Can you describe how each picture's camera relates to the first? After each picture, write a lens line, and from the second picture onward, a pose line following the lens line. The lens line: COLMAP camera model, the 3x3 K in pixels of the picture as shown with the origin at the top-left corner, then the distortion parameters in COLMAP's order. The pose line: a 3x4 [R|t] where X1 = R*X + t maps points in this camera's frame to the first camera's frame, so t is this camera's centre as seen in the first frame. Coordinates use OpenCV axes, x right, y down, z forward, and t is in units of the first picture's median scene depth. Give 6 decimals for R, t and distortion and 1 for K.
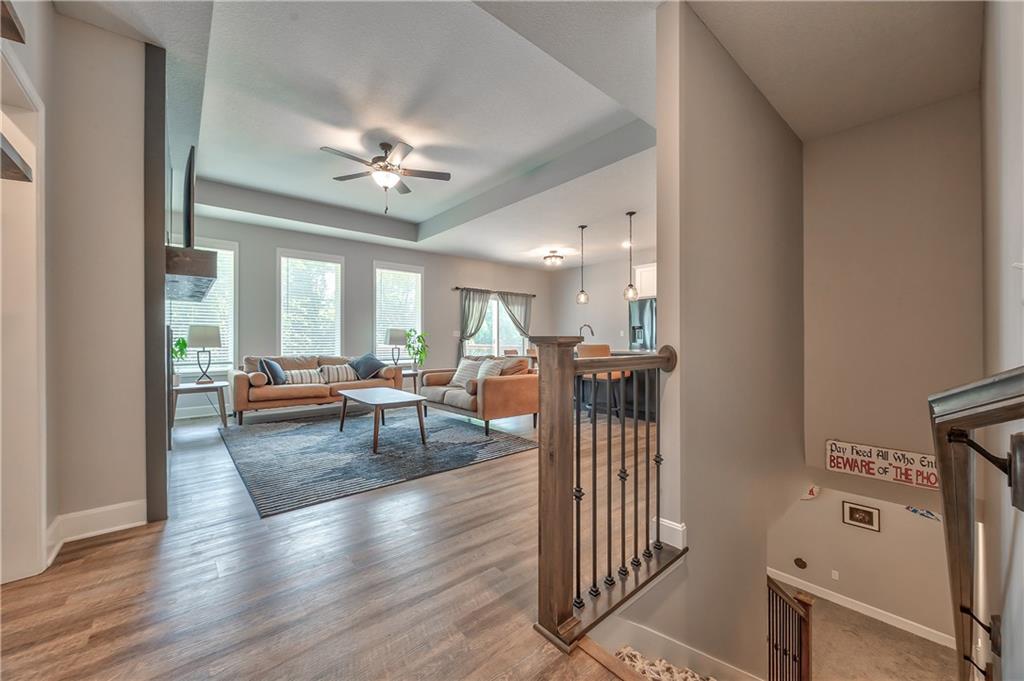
lens RADIAL K [[391.6, 0, 512.0], [0, 391.6, 340.5], [0, 0, 1]] dist [0.000555, 0.000016]
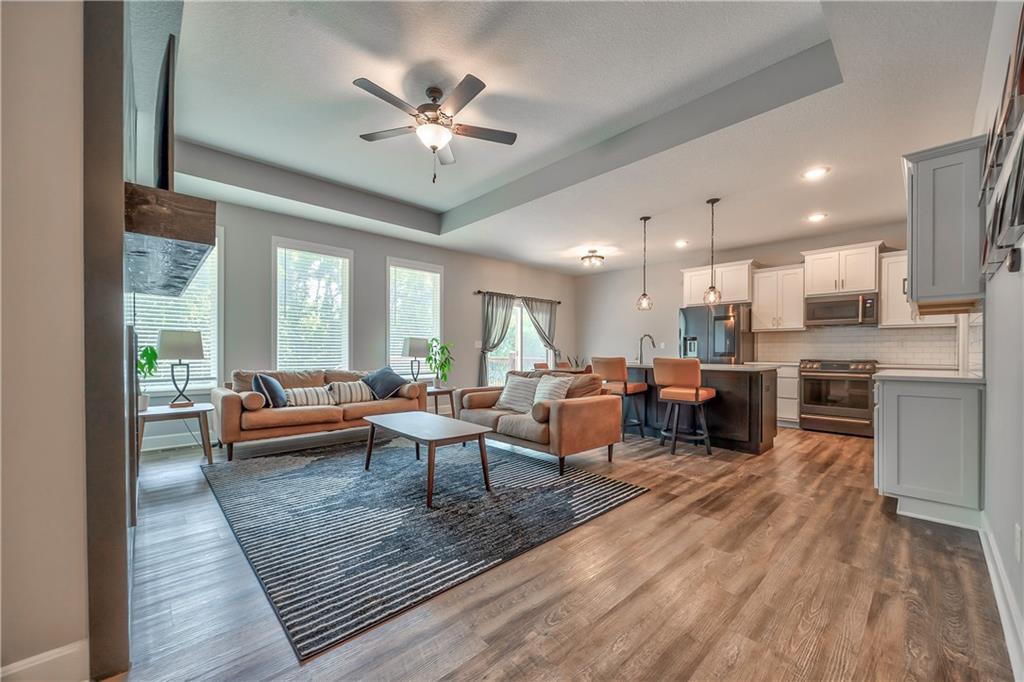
lens RADIAL K [[395.5, 0, 515.9], [0, 395.5, 356.1], [0, 0, 1]] dist [-0.000879, -0.000097]
pose [[0.998734, 0.006225, 0.049925, -0.161056], [-0.006715, 0.999931, 0.009655, -0.000221], [-0.049861, -0.009978, 0.998706, 0.186013]]
